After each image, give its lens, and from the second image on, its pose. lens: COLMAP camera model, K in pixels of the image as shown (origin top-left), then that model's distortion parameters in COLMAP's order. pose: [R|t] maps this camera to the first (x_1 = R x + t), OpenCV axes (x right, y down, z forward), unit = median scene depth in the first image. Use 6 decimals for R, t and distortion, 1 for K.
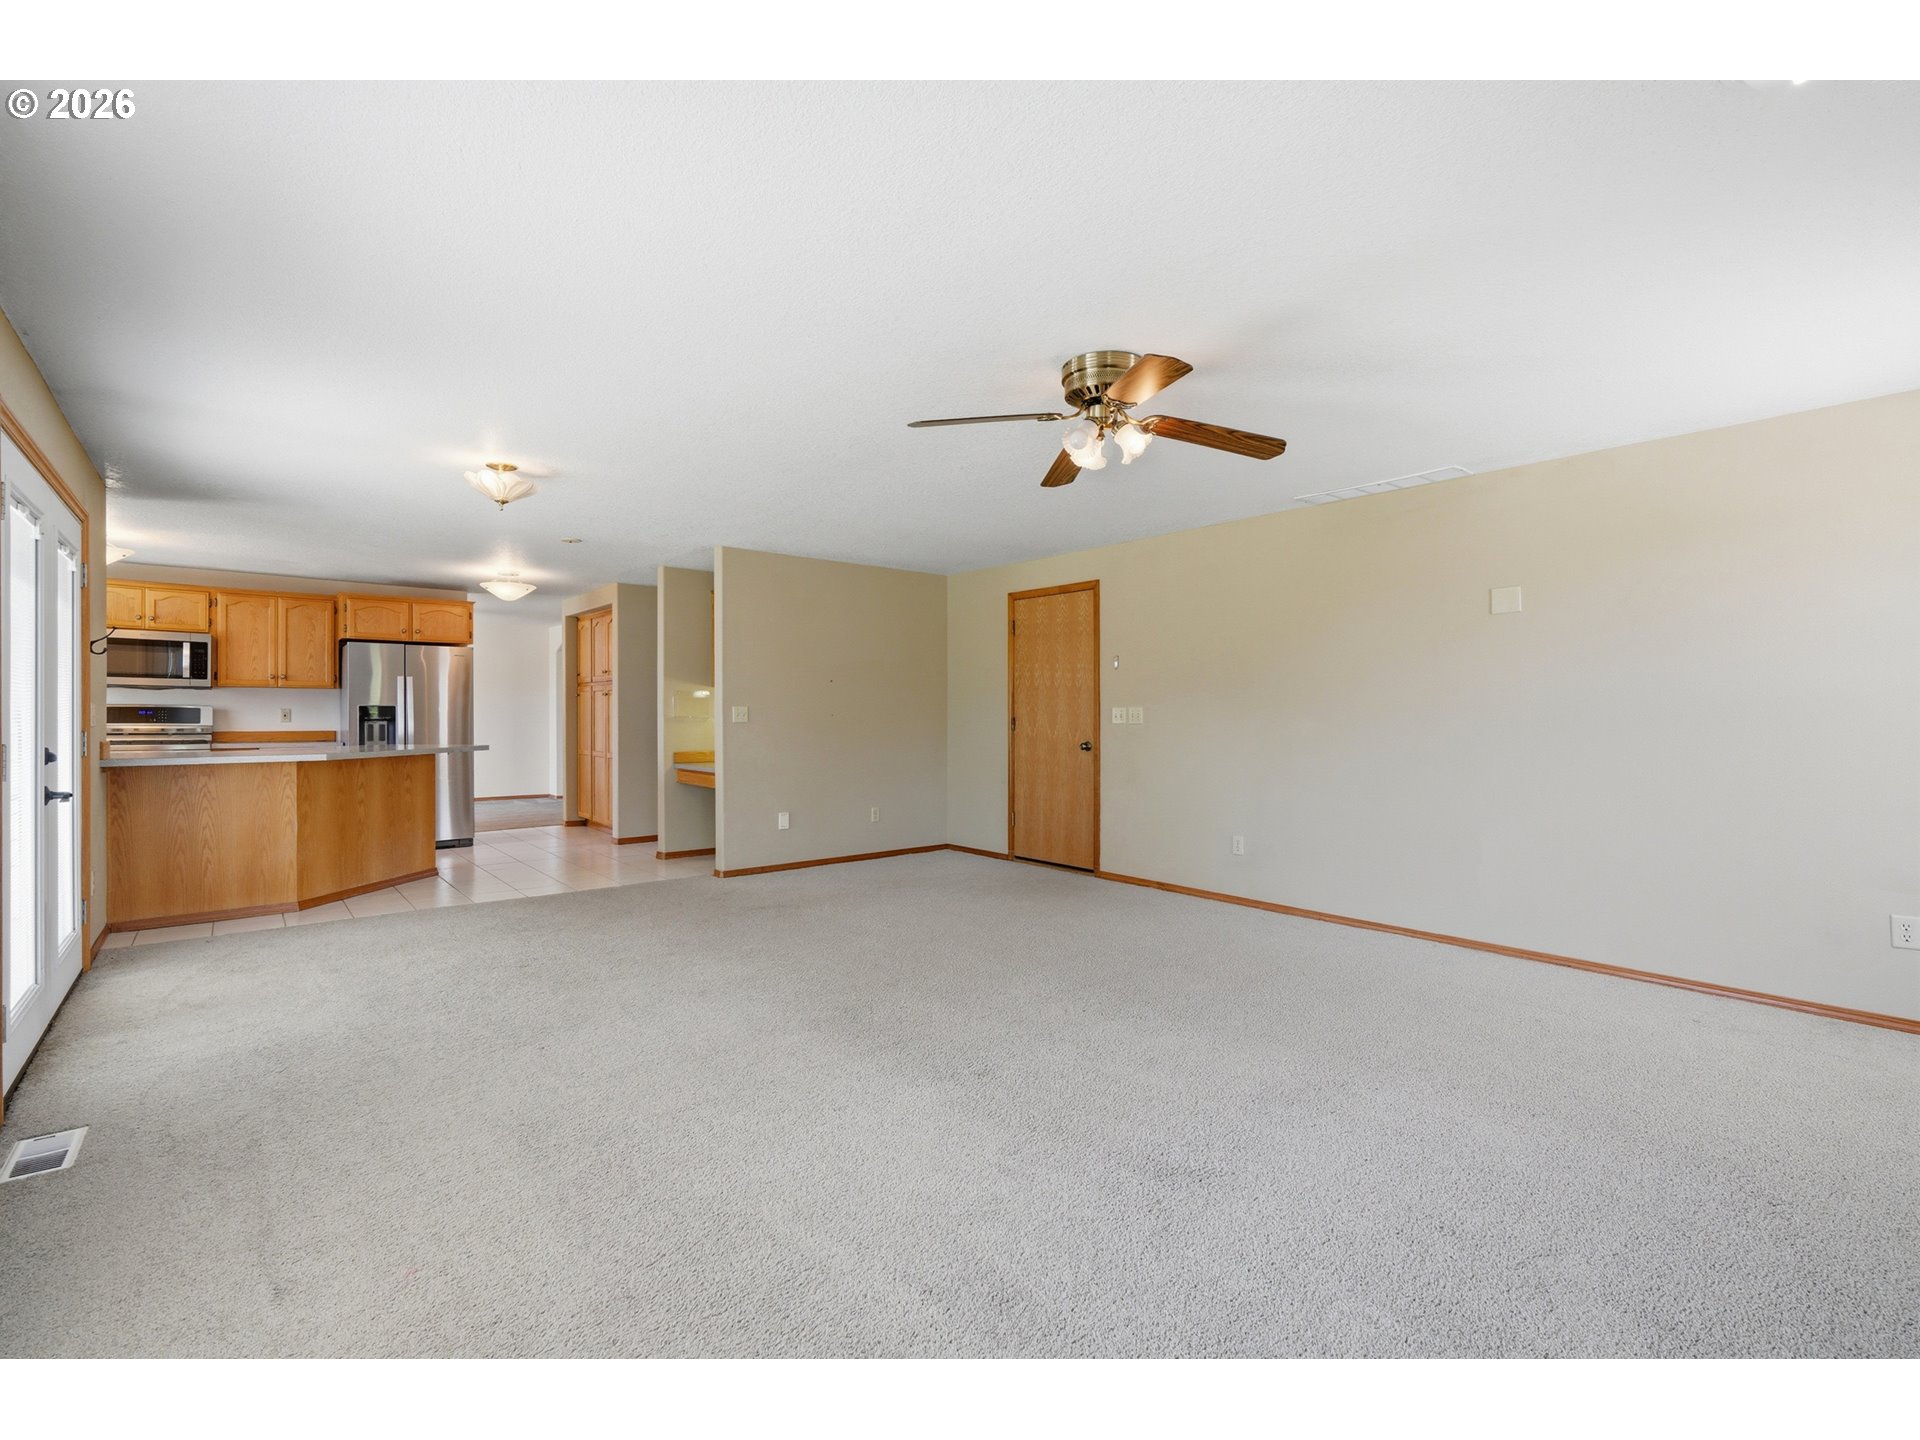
lens RADIAL K [[891.2, 0, 968.2], [0, 891.2, 718.2], [0, 0, 1]] dist [0.002221, 0.001491]
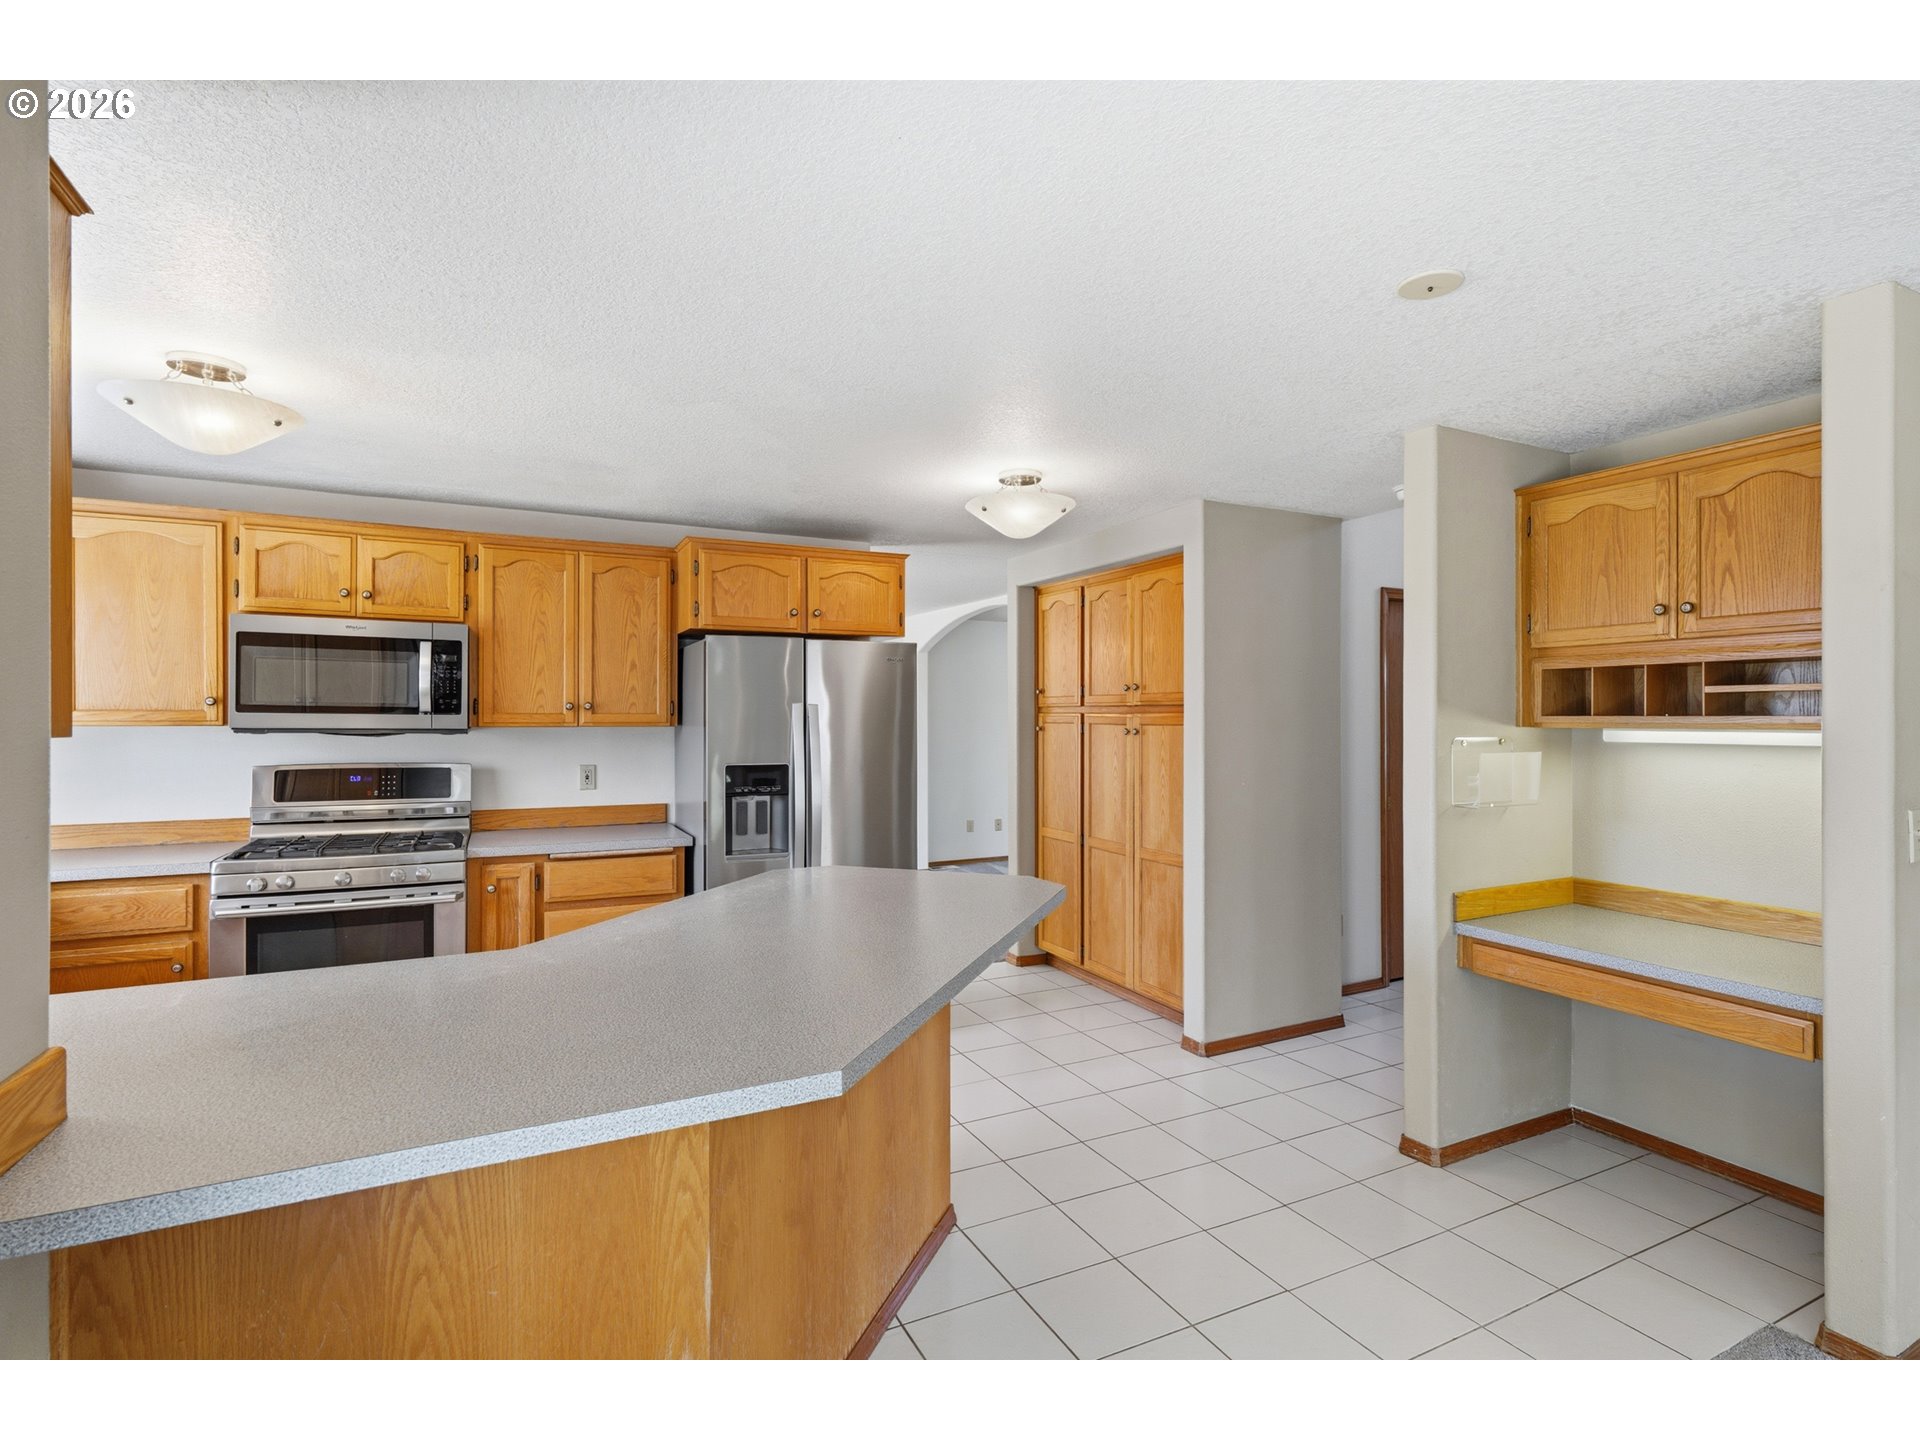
lens RADIAL K [[923.6, 0, 951.5], [0, 923.6, 724.9], [0, 0, 1]] dist [0.001071, 0.000078]
pose [[0.972829, 0.001767, -0.231516, -0.450121], [-0.000736, 0.999989, 0.004541, -0.038950], [0.231522, -0.004247, 0.972820, 0.542743]]
